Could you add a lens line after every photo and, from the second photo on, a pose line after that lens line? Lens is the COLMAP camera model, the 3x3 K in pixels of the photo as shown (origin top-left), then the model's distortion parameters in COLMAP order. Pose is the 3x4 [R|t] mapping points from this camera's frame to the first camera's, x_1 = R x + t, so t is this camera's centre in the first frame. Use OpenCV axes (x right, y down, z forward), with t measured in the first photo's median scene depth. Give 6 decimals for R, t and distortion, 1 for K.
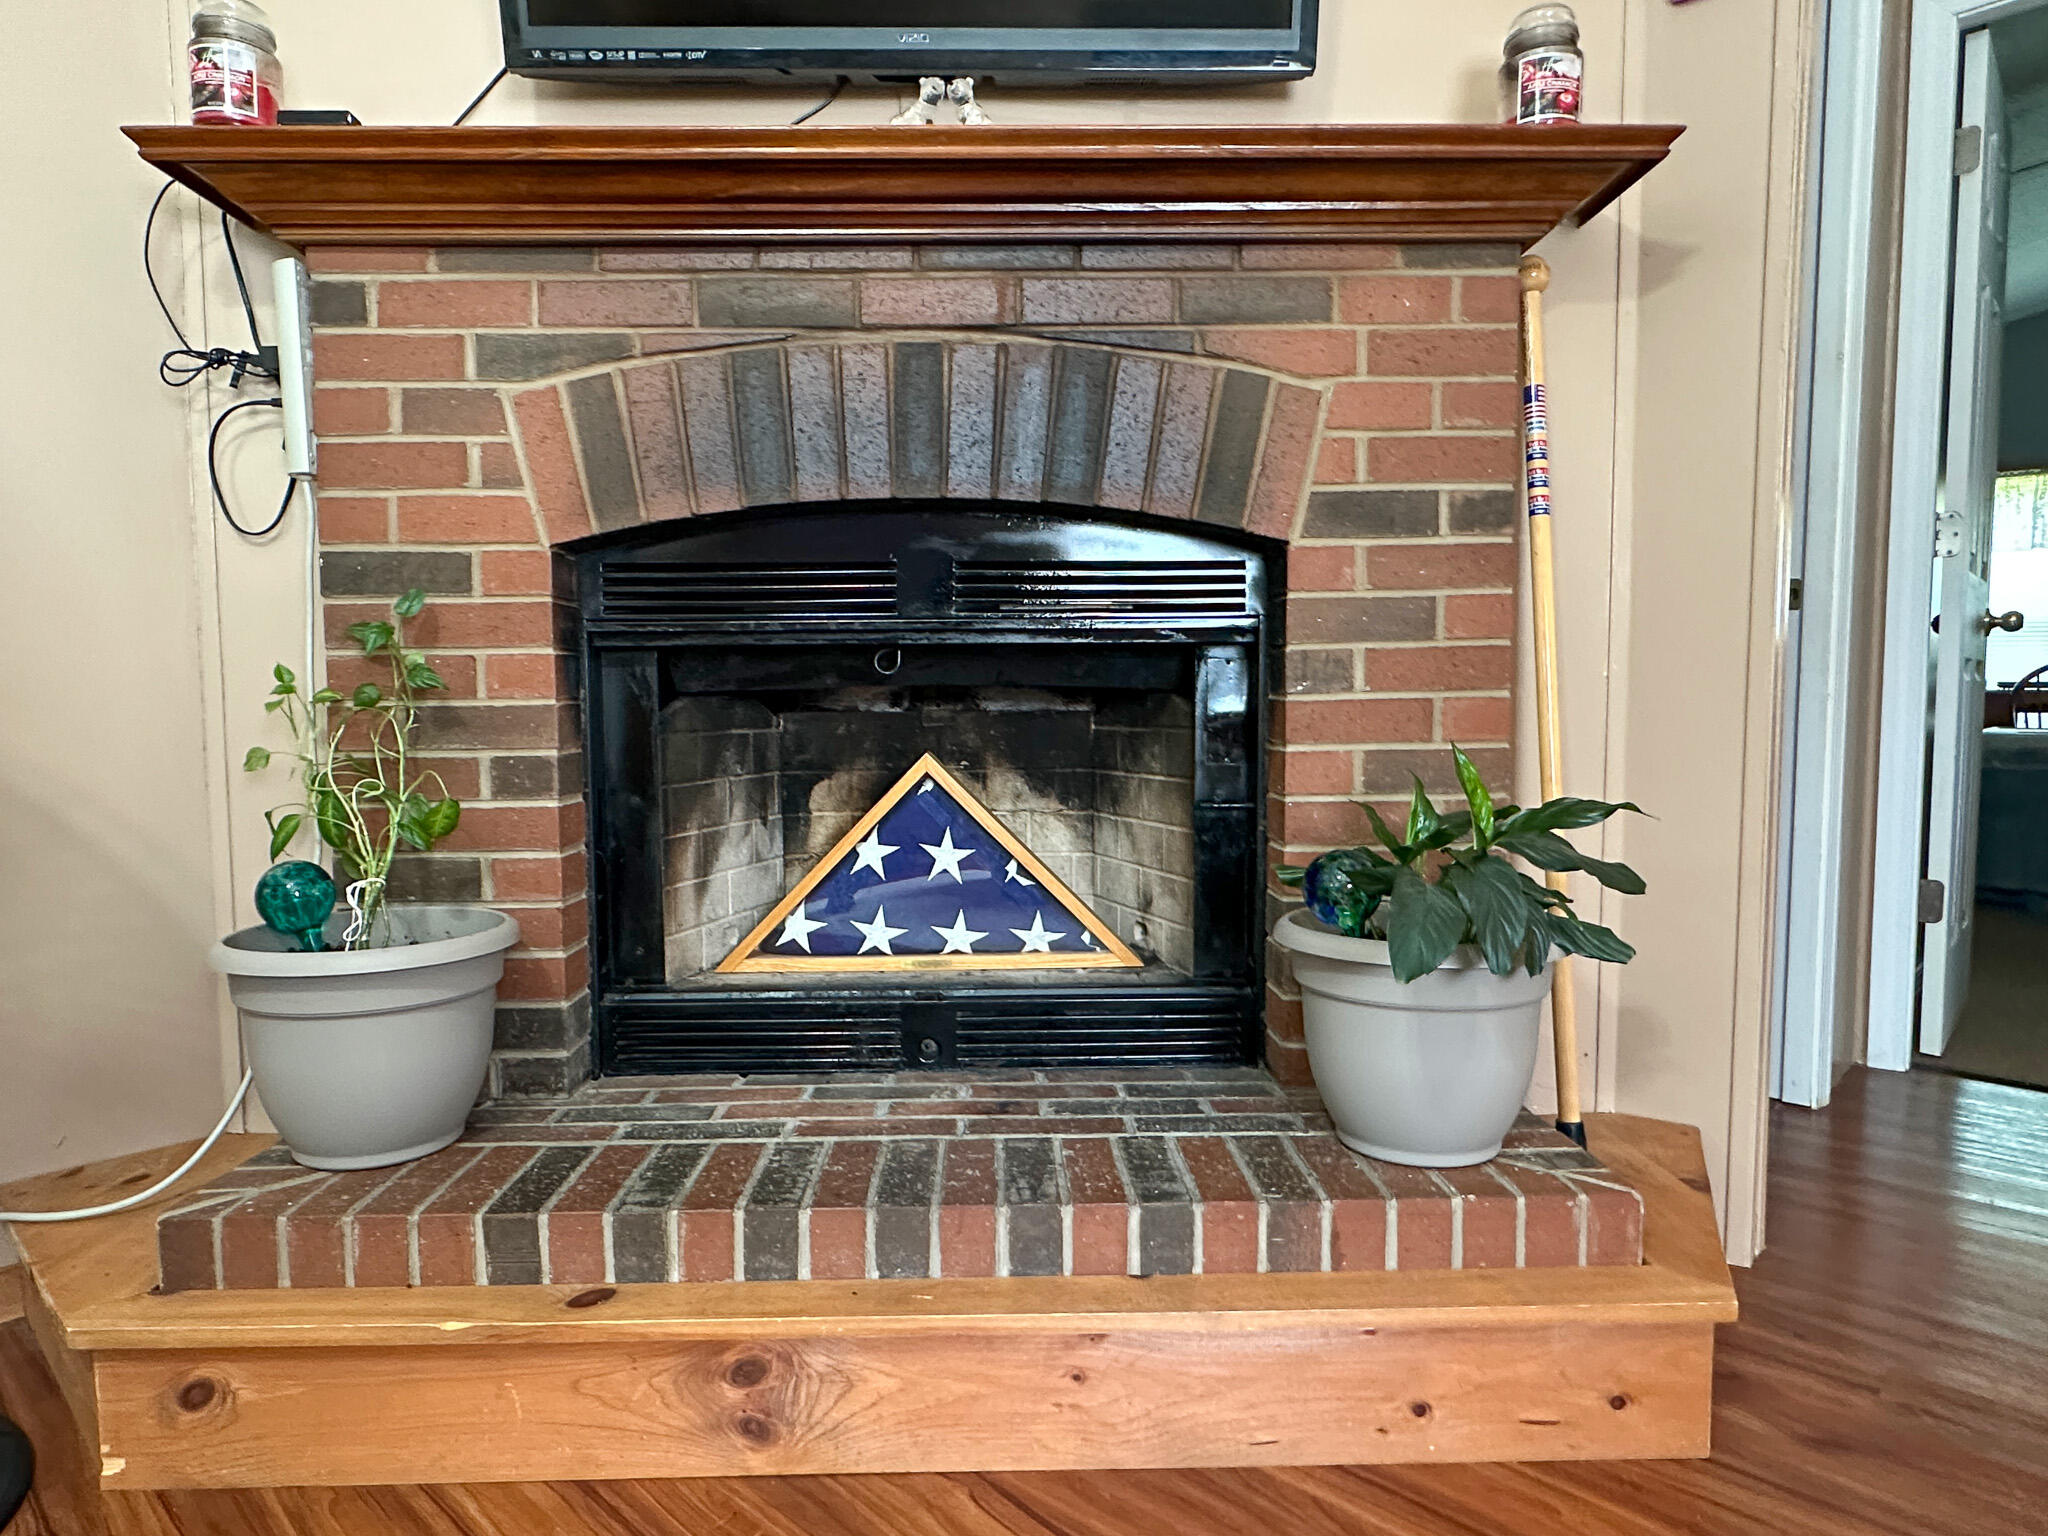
lens RADIAL K [[1196.0, 0, 1023.8], [0, 1196.0, 792.7], [0, 0, 1]] dist [-0.004321, 0.000768]
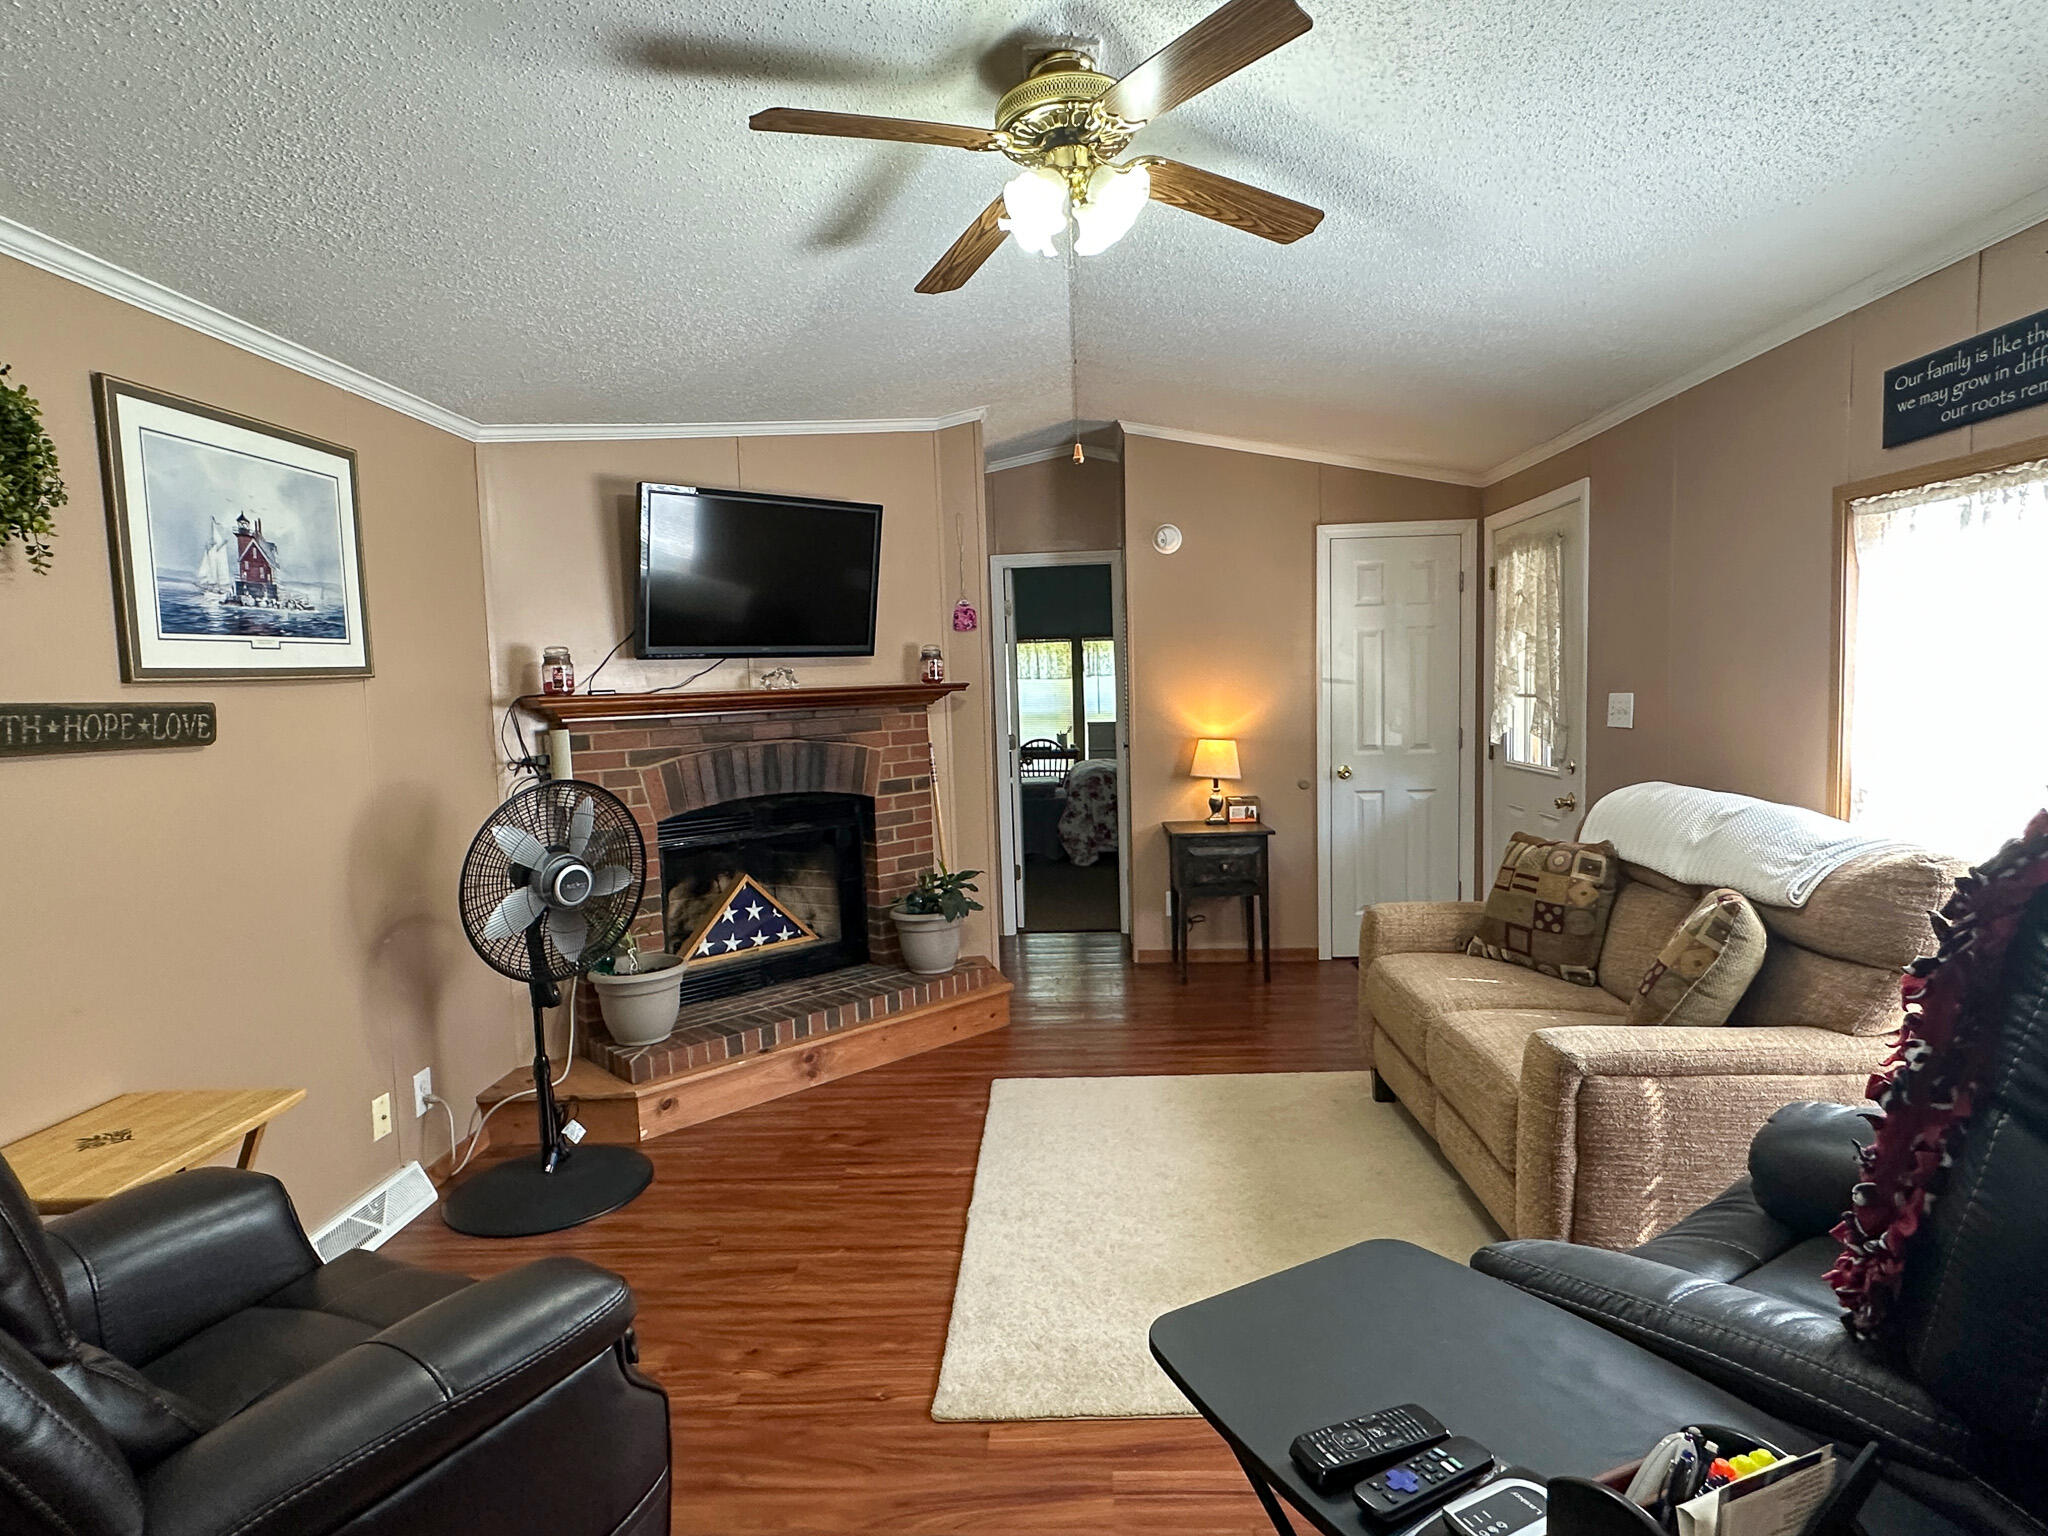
lens RADIAL K [[1129.8, 0, 1031.3], [0, 1129.8, 778.6], [0, 0, 1]] dist [-0.001292, 0.001009]
pose [[0.744999, -0.076851, 0.662624, -1.503554], [0.077081, 0.996605, 0.028923, -0.320473], [-0.662597, 0.029528, 0.748394, -1.589338]]
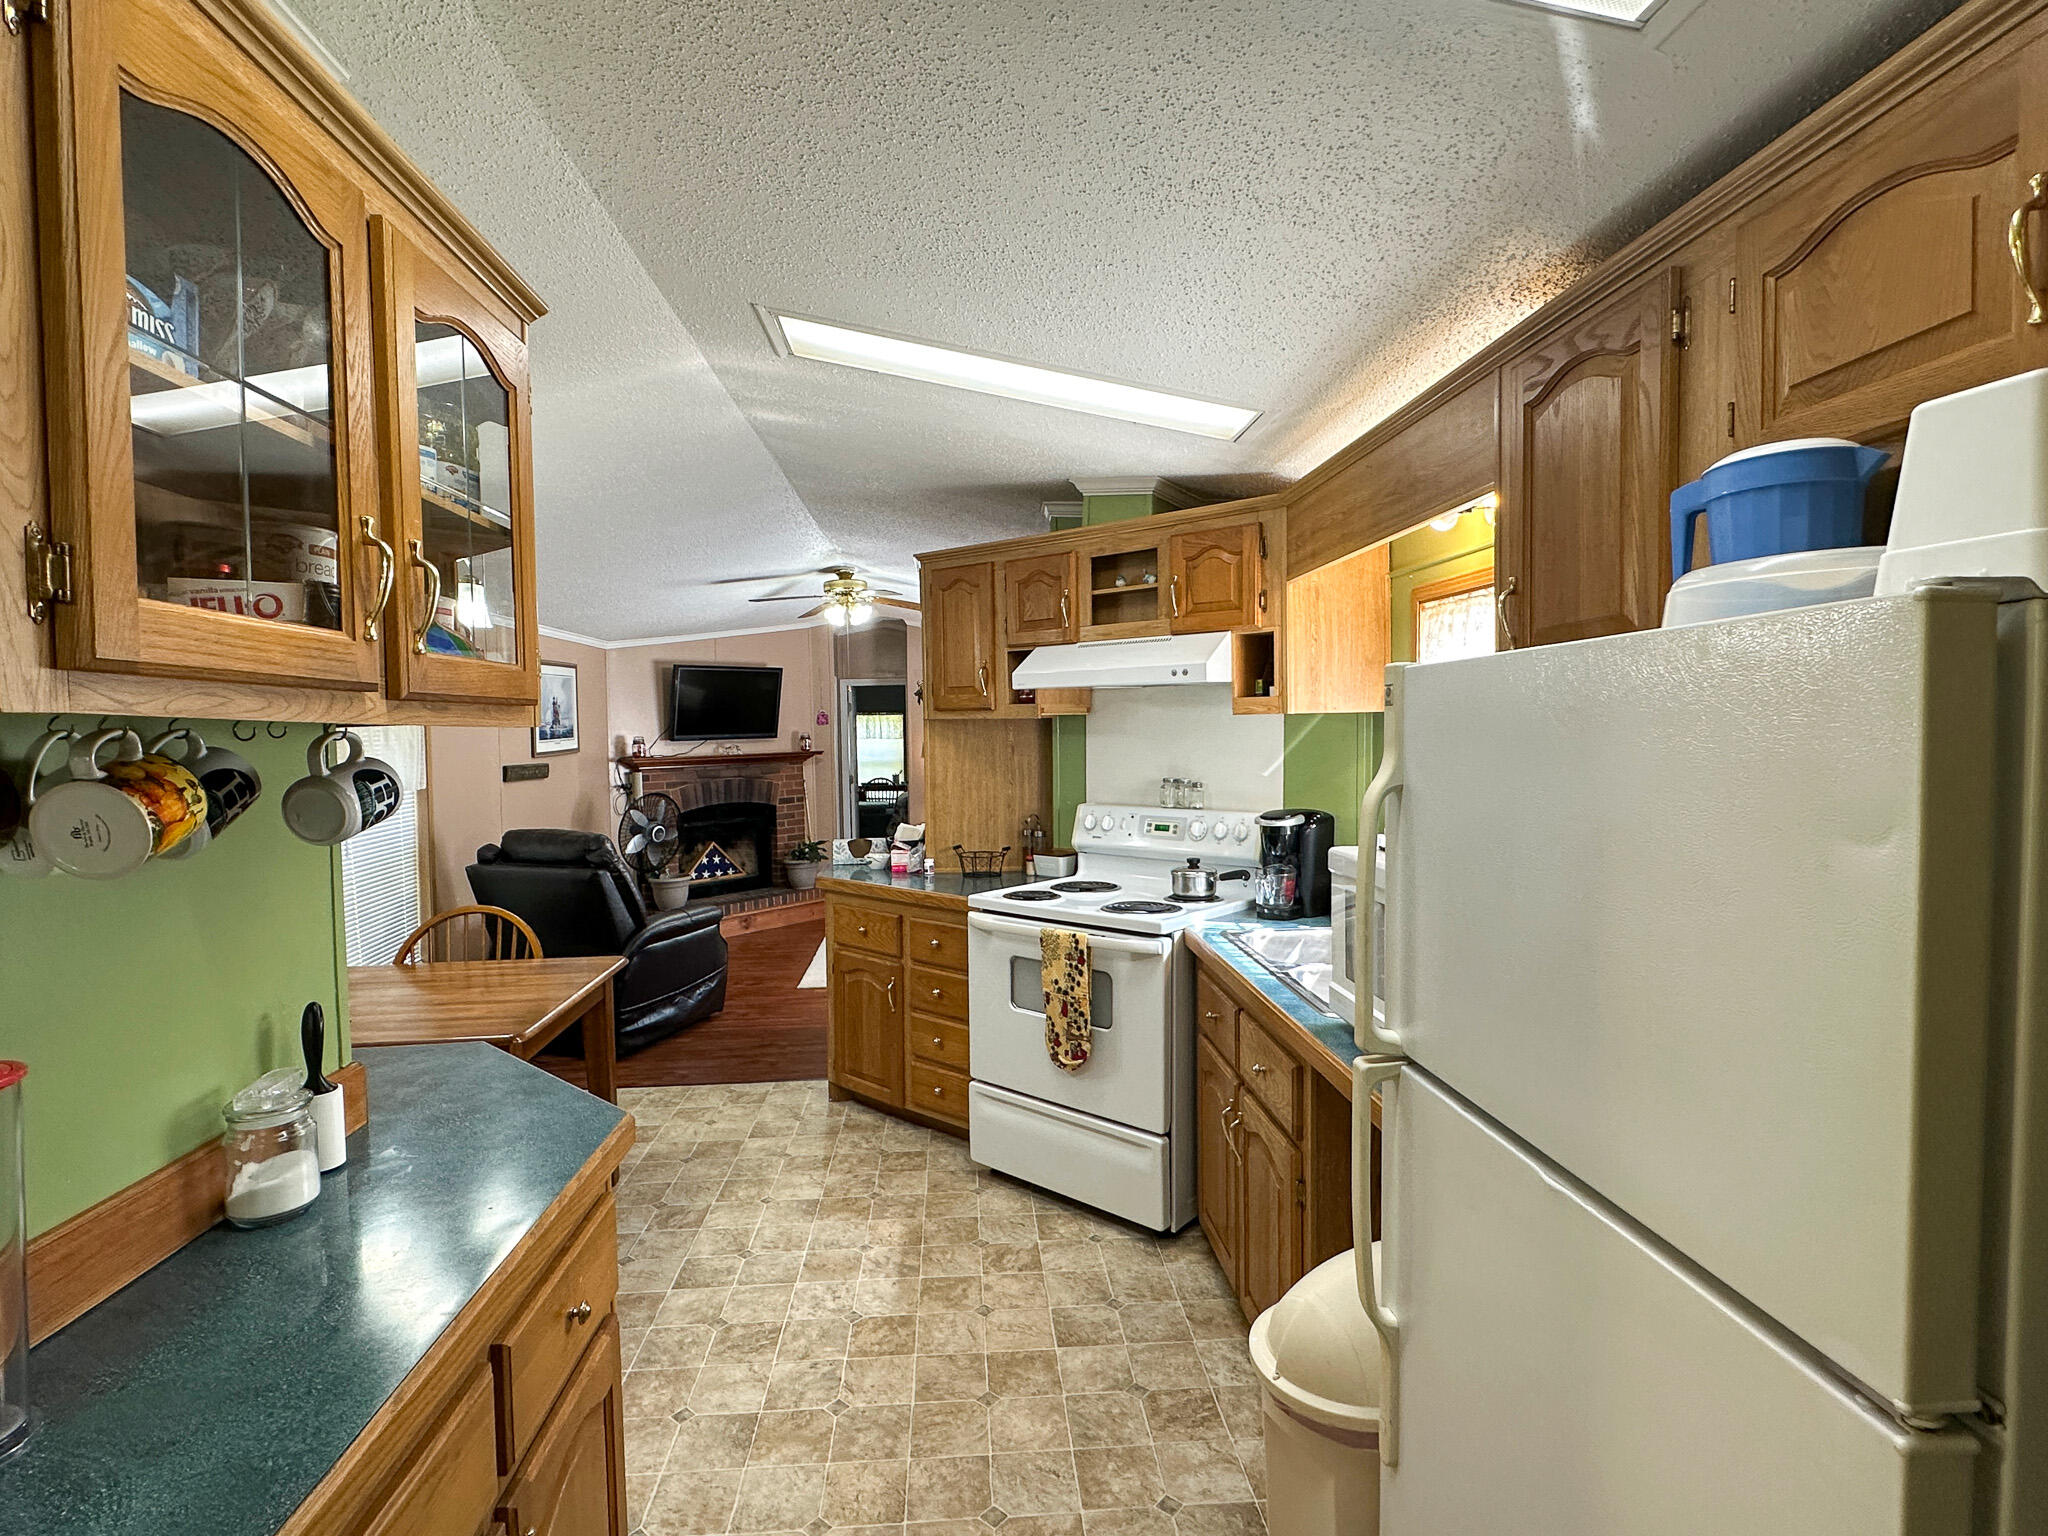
lens RADIAL K [[993.6, 0, 1024.0], [0, 993.6, 768.0], [0, 0, 1]] dist [-0.002567, 0.000659]
pose [[0.662953, -0.039138, 0.747637, -3.078382], [0.067101, 0.997720, -0.007270, -0.291089], [-0.745648, 0.054987, 0.664068, -3.829971]]
